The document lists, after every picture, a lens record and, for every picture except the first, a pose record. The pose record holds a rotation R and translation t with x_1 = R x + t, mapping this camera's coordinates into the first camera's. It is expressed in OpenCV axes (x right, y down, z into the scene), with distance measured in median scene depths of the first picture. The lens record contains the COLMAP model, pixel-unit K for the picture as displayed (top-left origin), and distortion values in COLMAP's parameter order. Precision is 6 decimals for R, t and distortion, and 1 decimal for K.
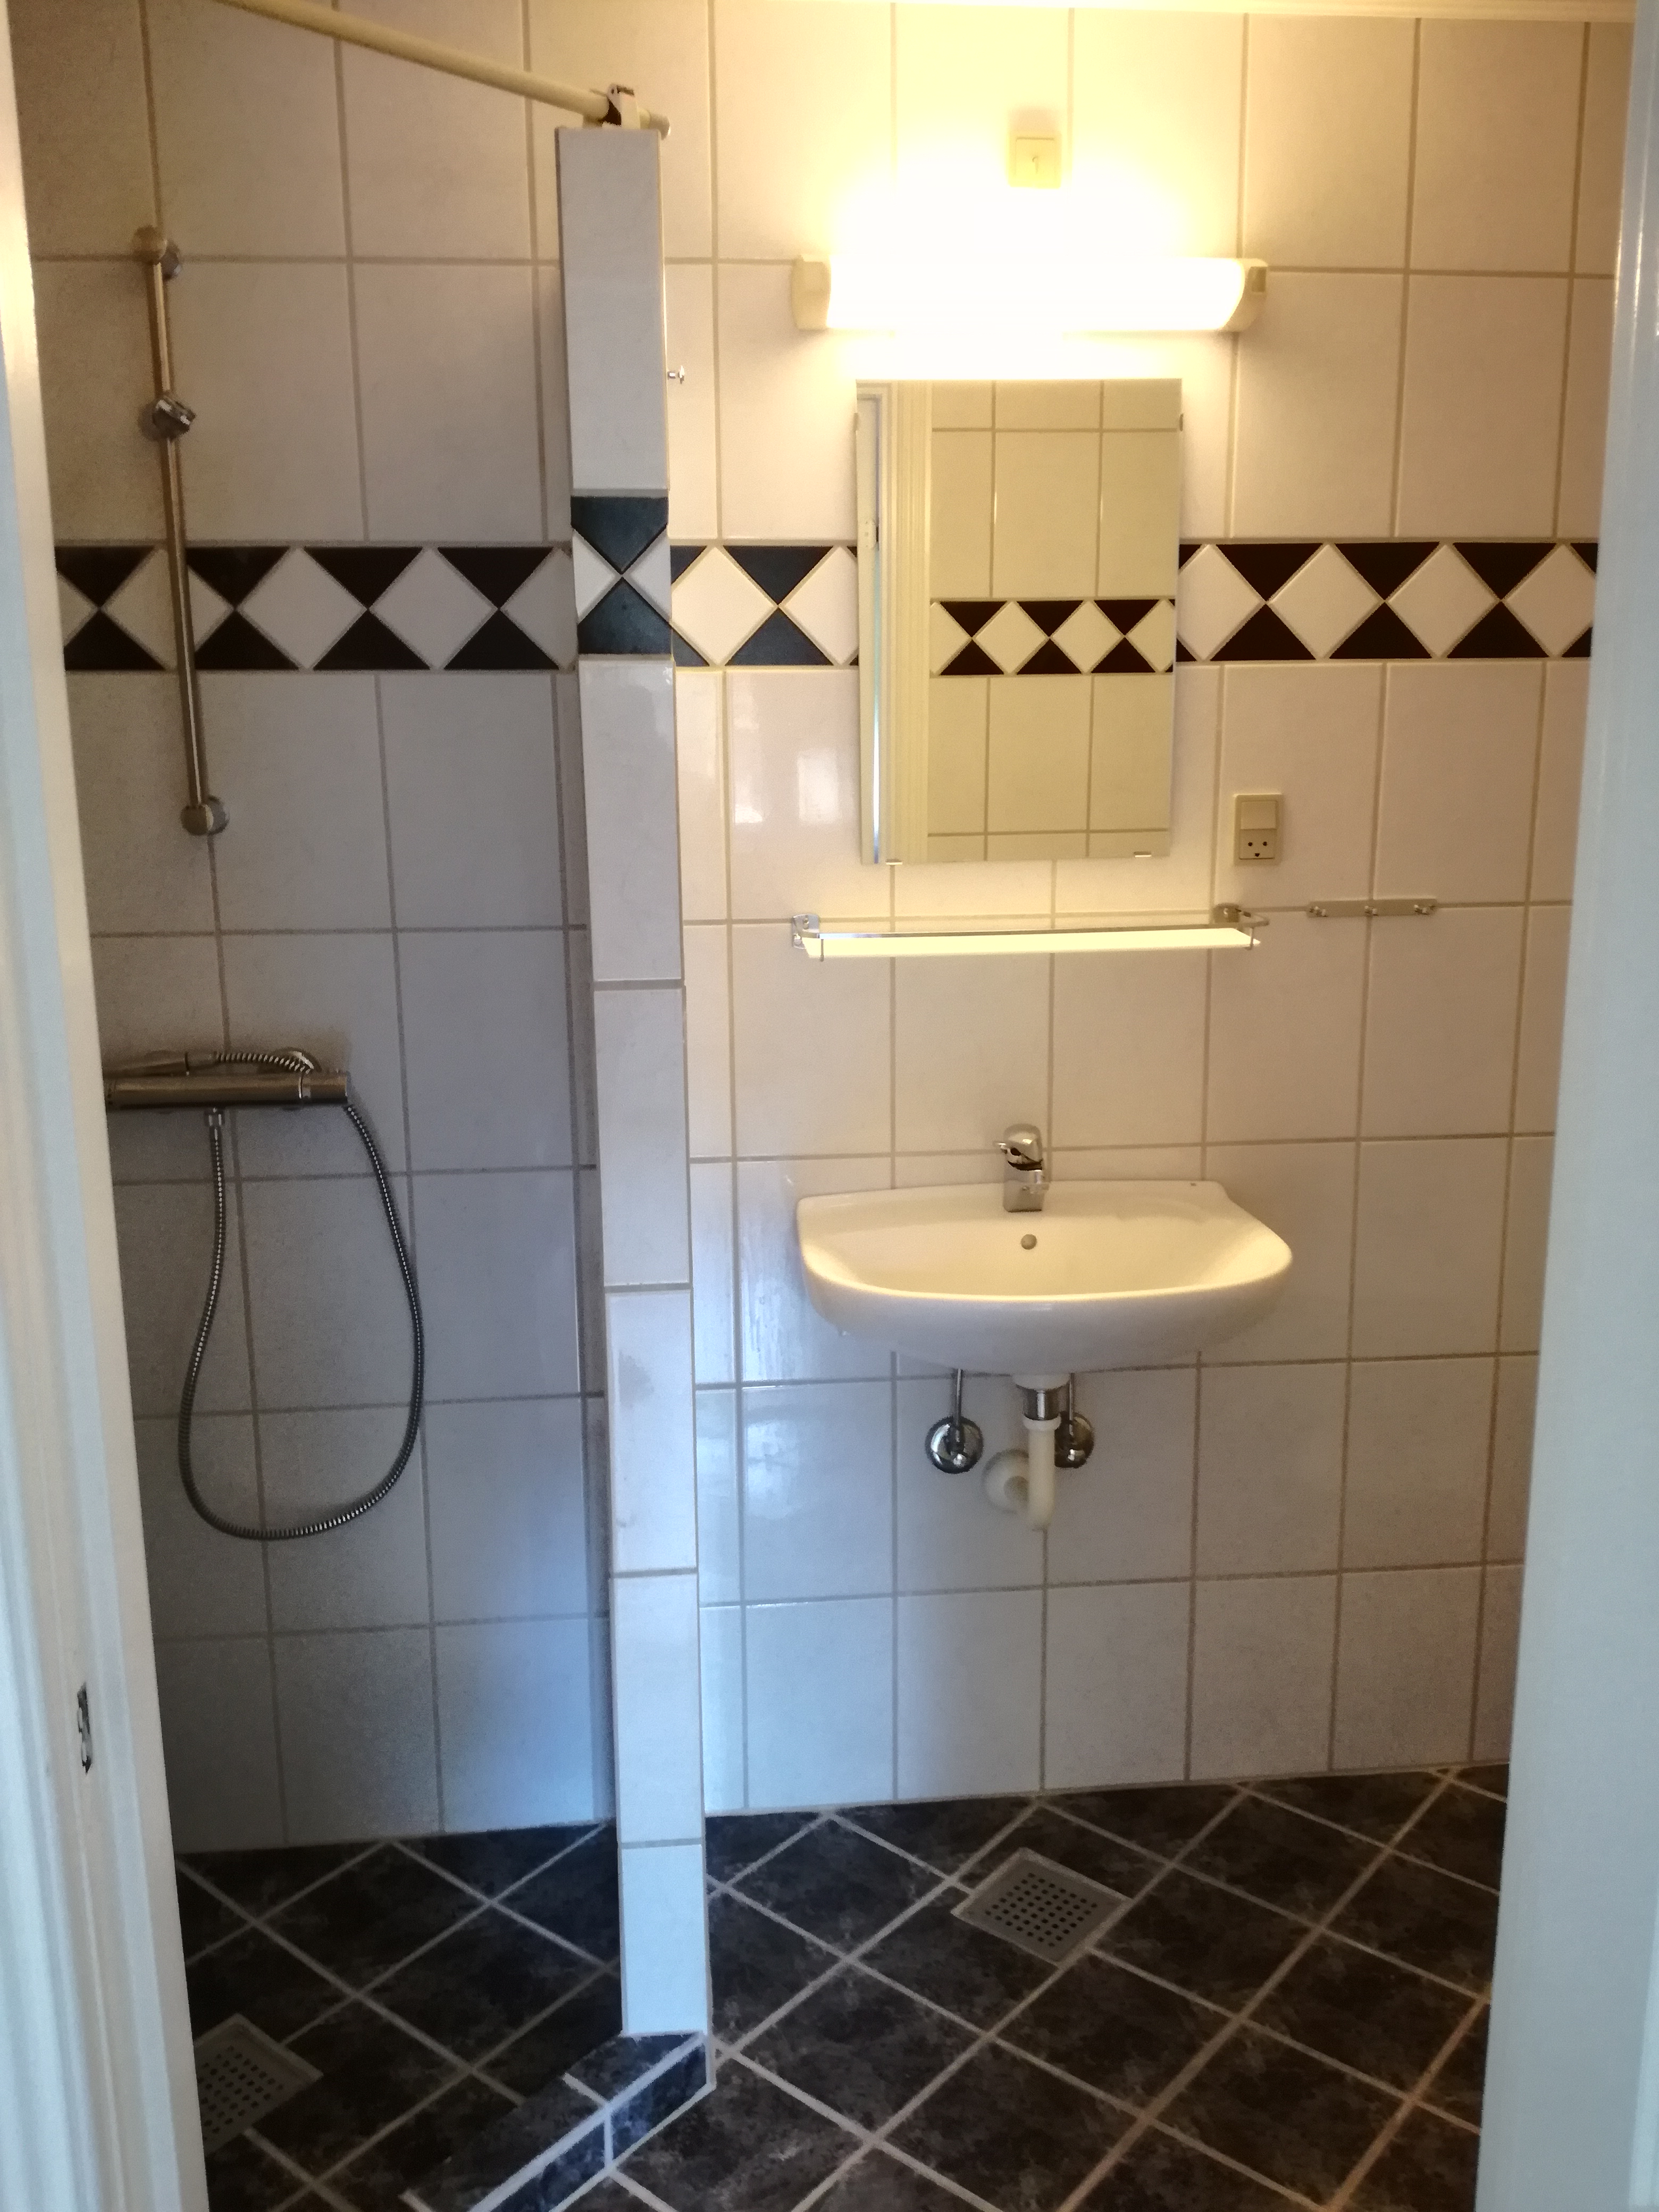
lens RADIAL K [[1831.4, 0, 835.2], [0, 1831.4, 1099.1], [0, 0, 1]] dist [0.087495, -0.177368]
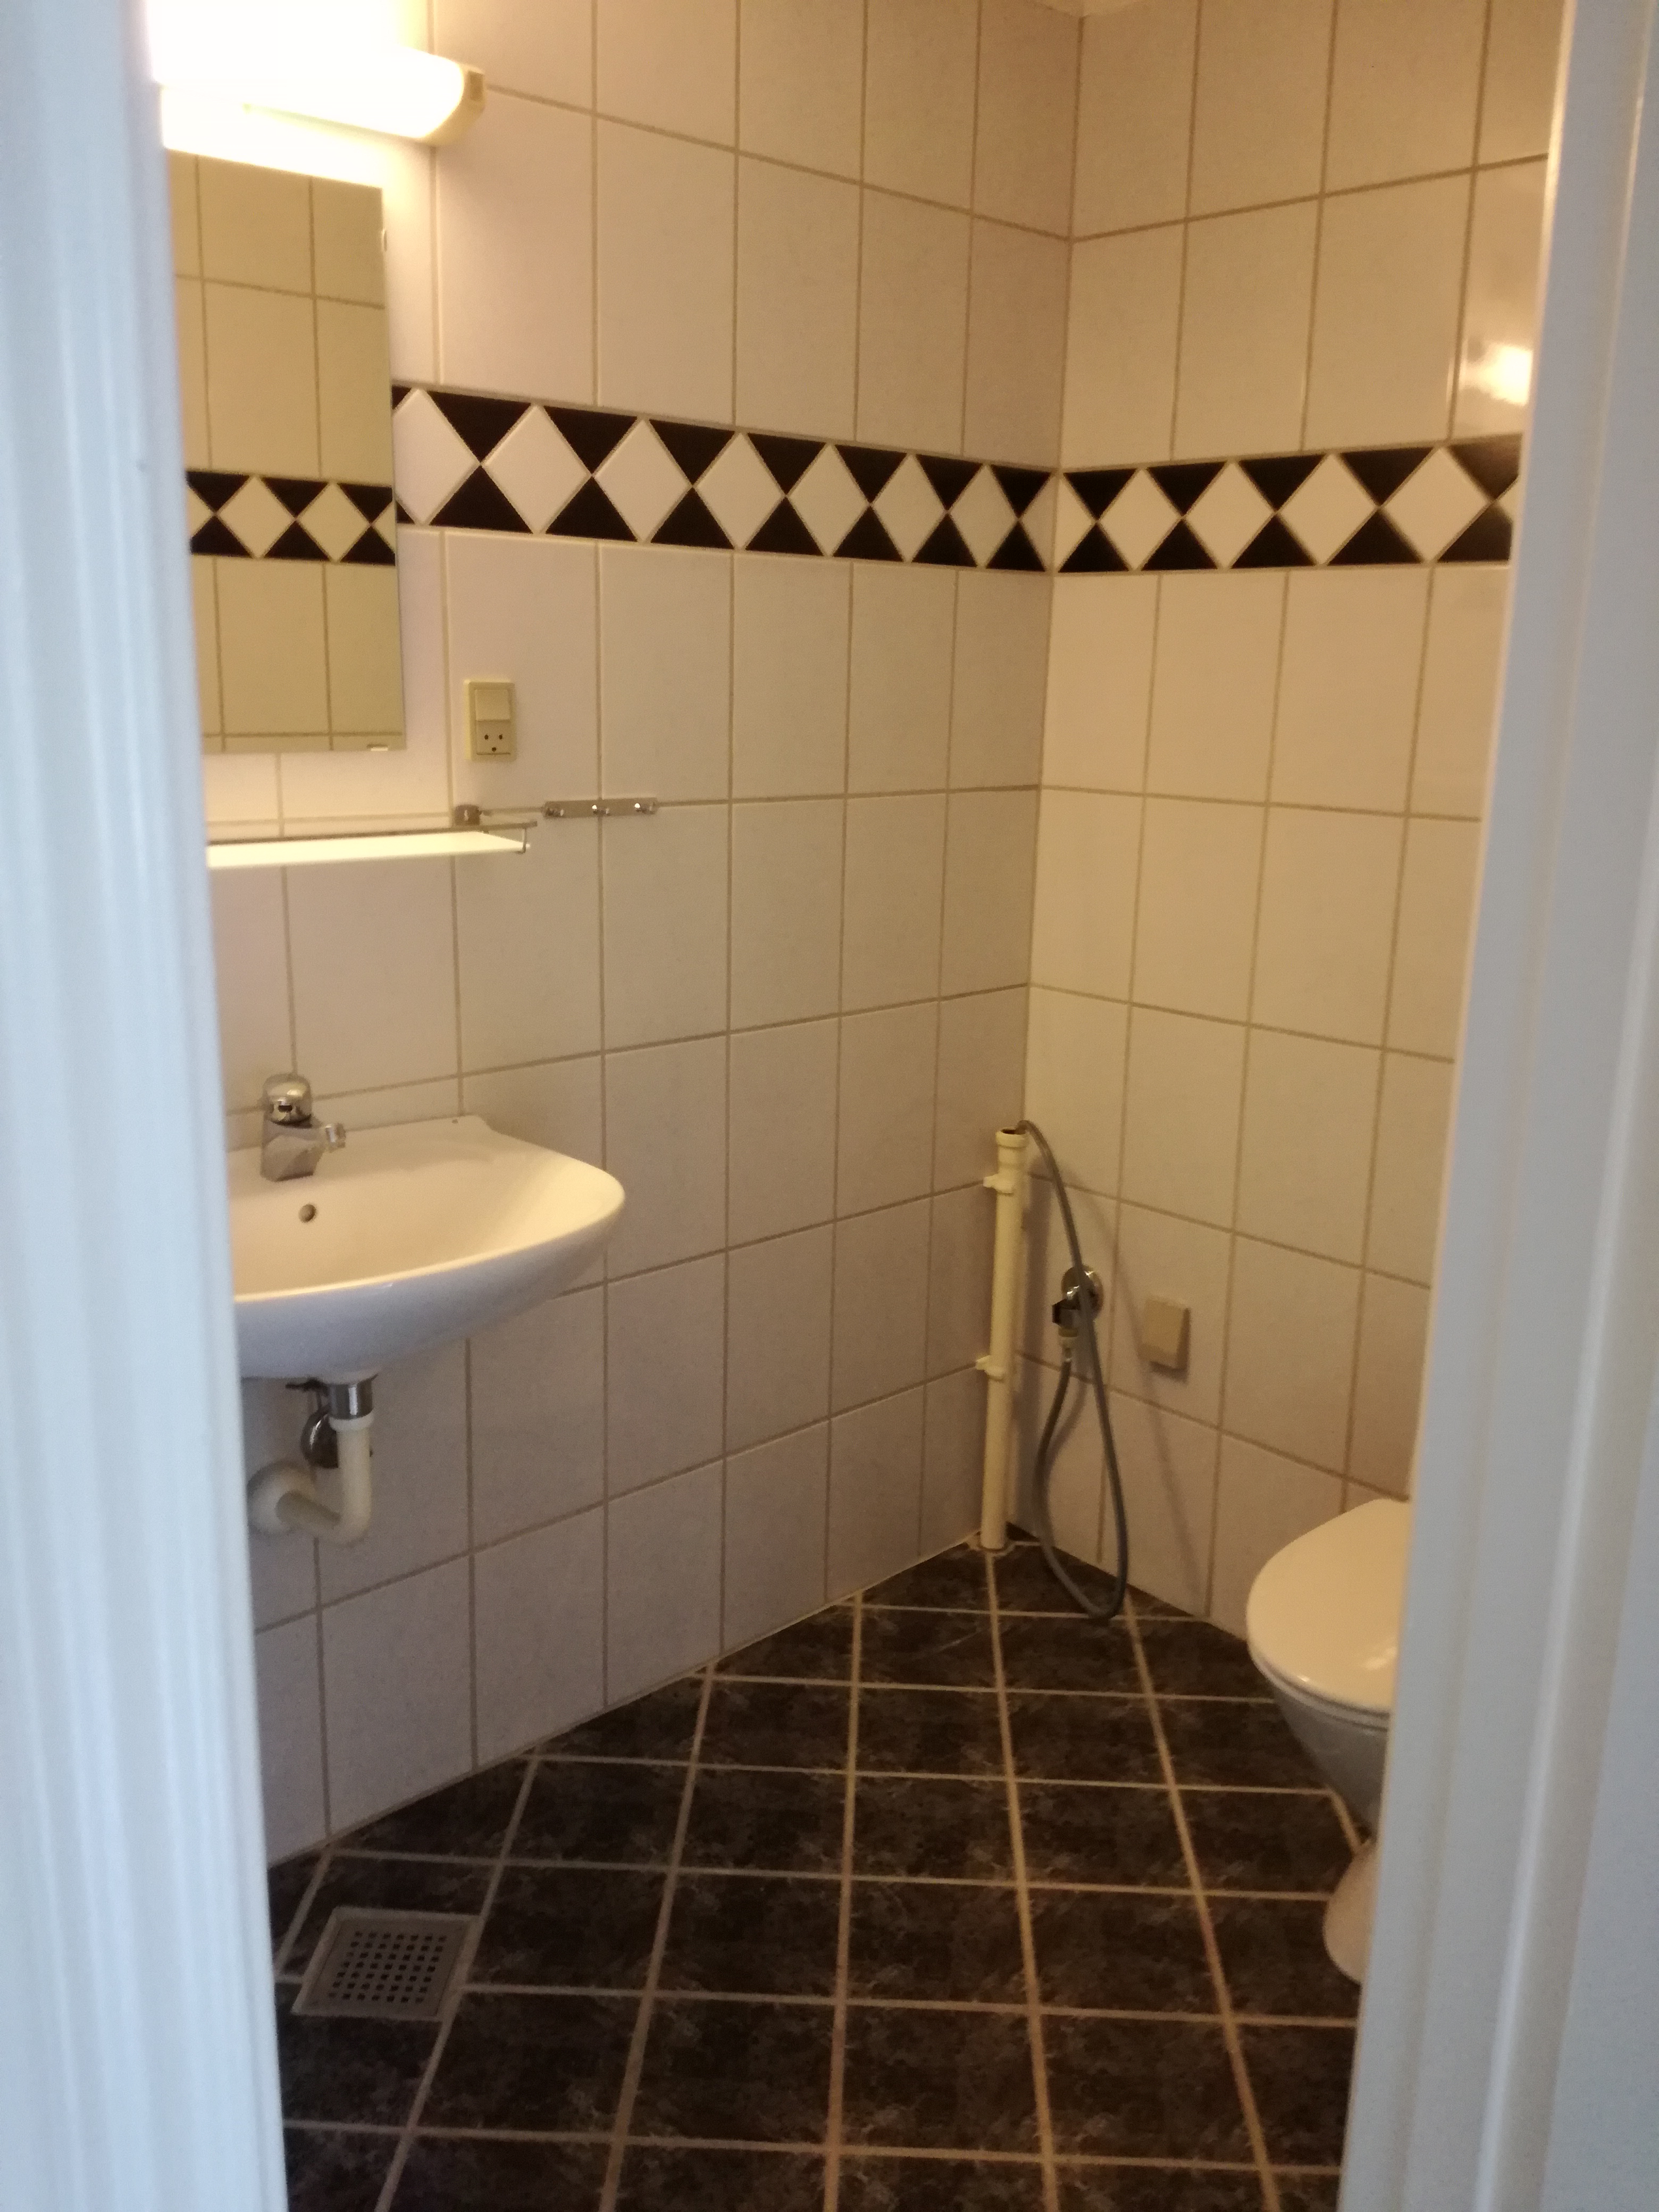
lens RADIAL K [[1831.4, 0, 835.2], [0, 1831.4, 1099.1], [0, 0, 1]] dist [0.087495, -0.177368]
pose [[0.781834, -0.115707, 0.612656, -0.214286], [0.088735, 0.993276, 0.074353, -0.014792], [-0.617140, -0.003768, 0.786845, 0.188203]]
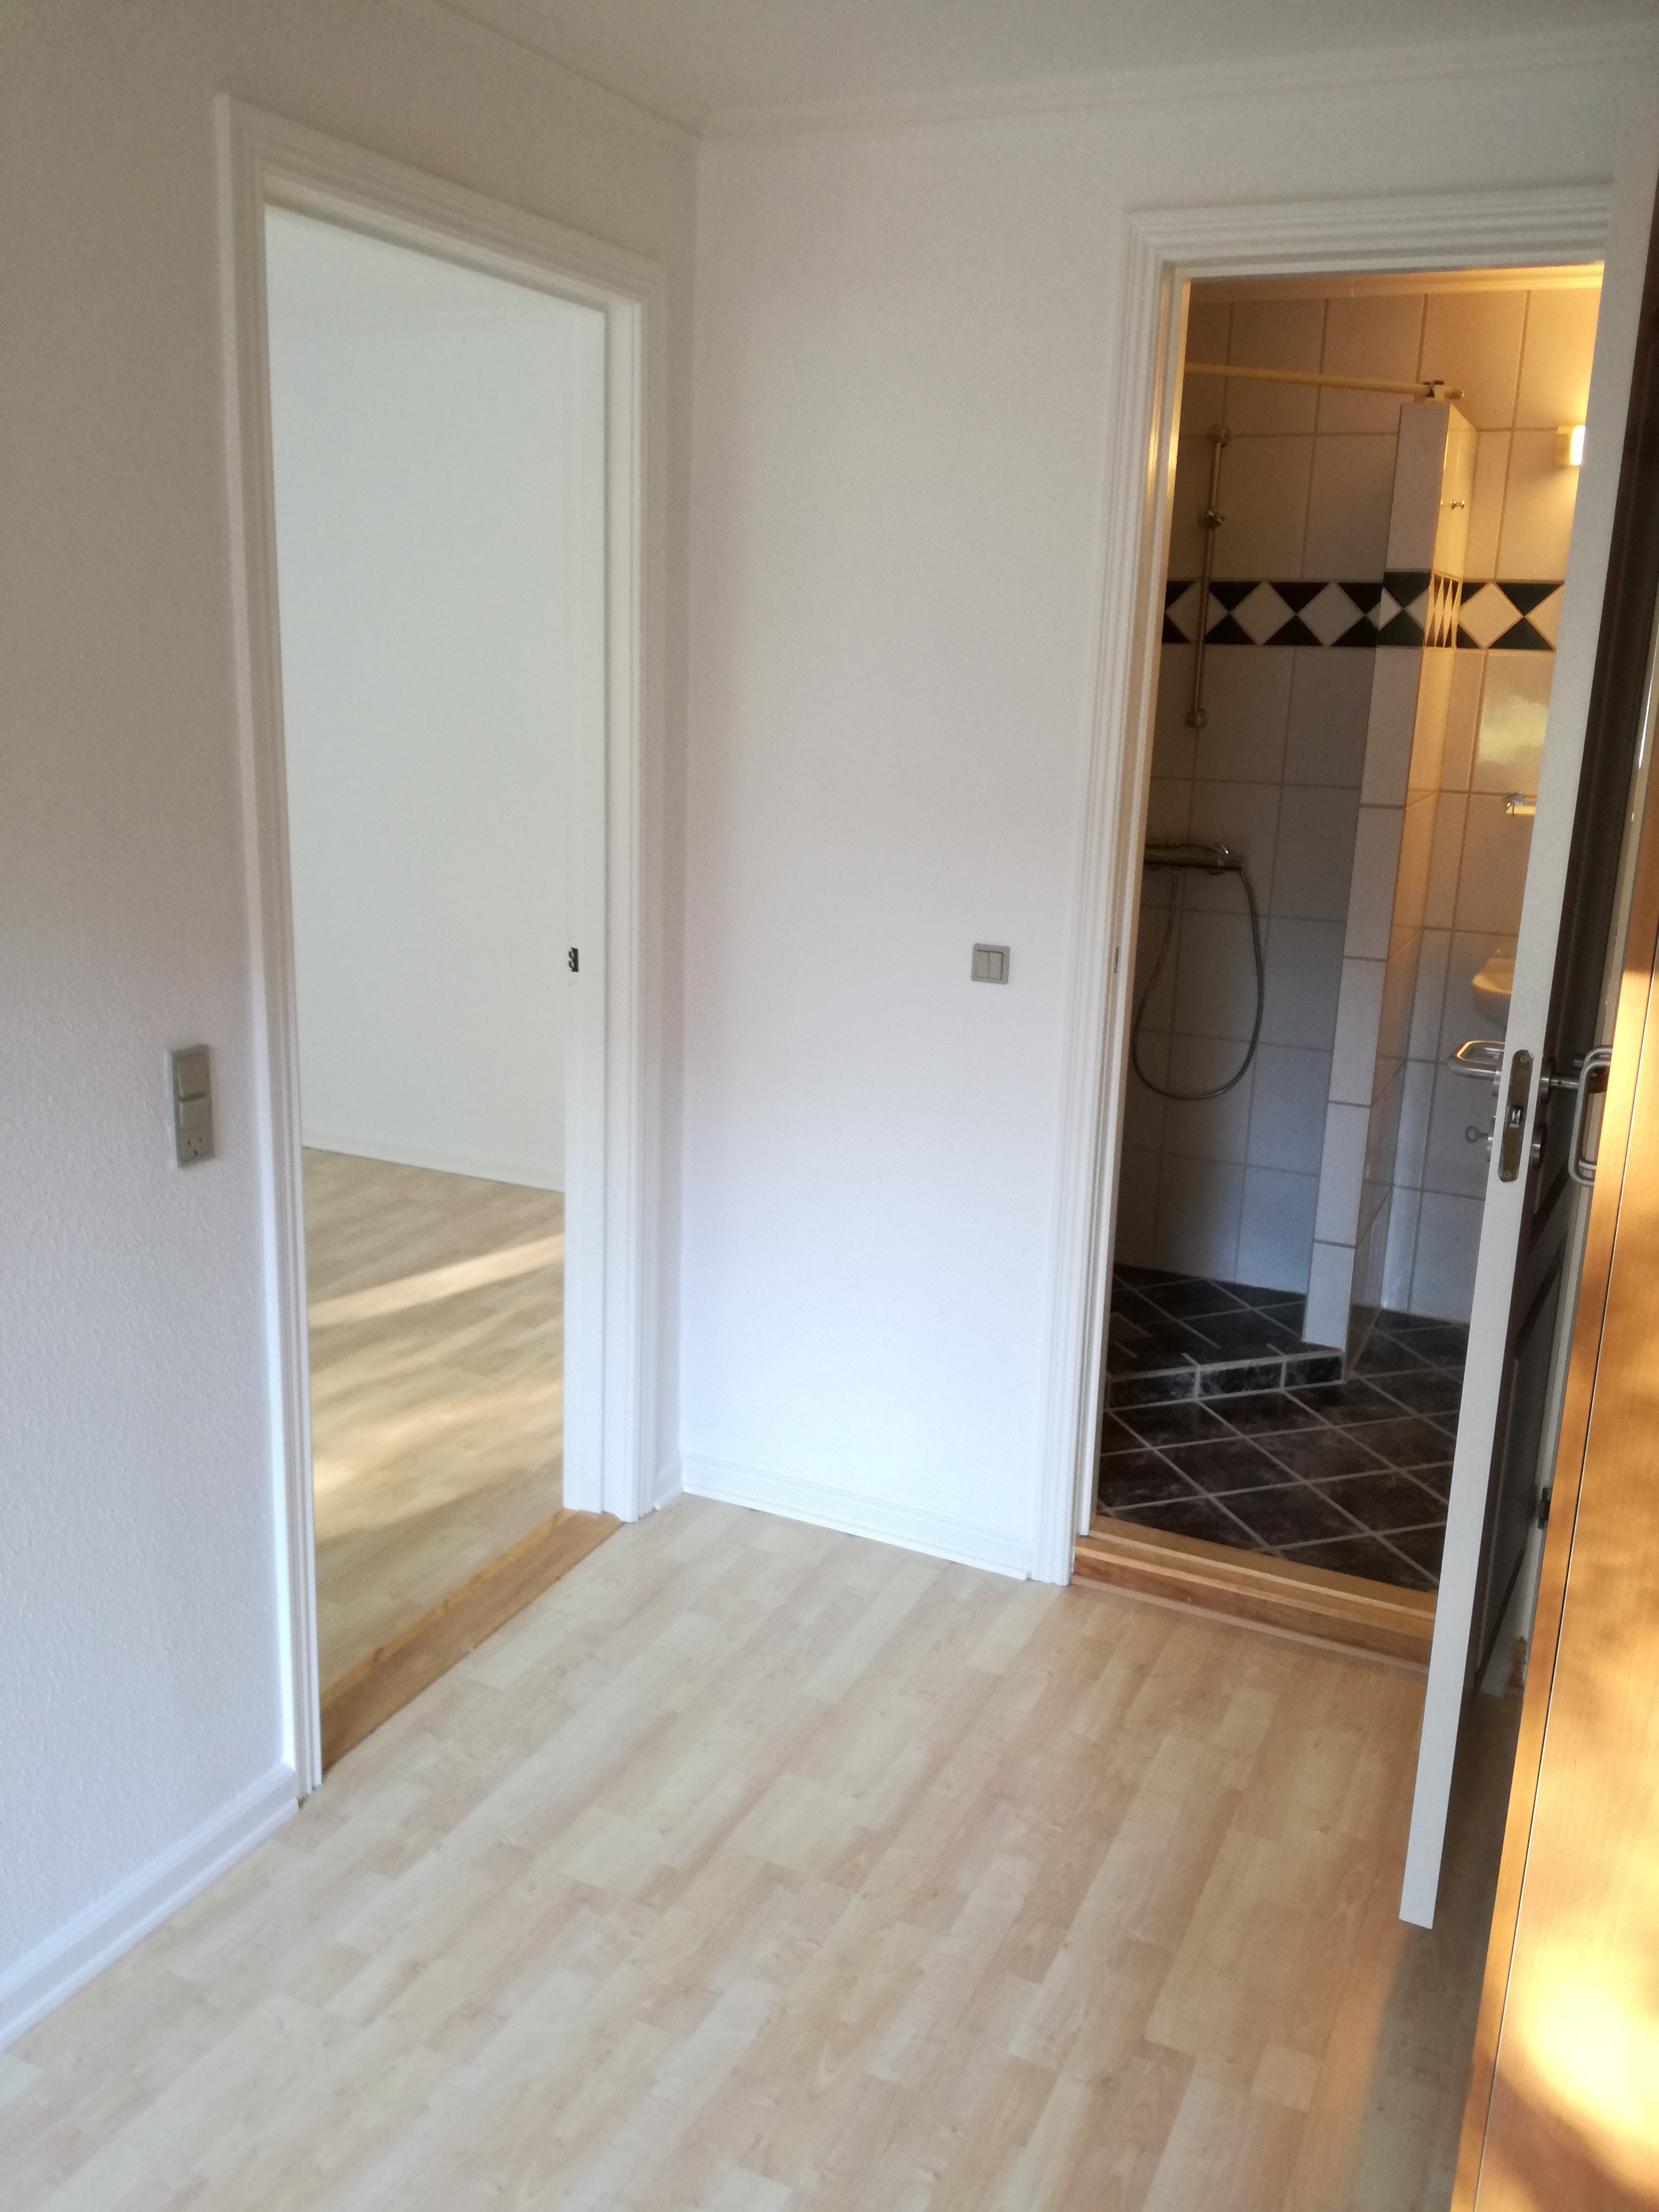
lens RADIAL K [[1816.8, 0, 829.5], [0, 1816.8, 1106.0], [0, 0, 1]] dist [0.157811, -0.336579]
pose [[0.862977, 0.157726, -0.479993, 0.328713], [-0.144218, 0.987398, 0.065170, 0.184452], [0.484223, 0.012983, 0.874848, -0.904611]]
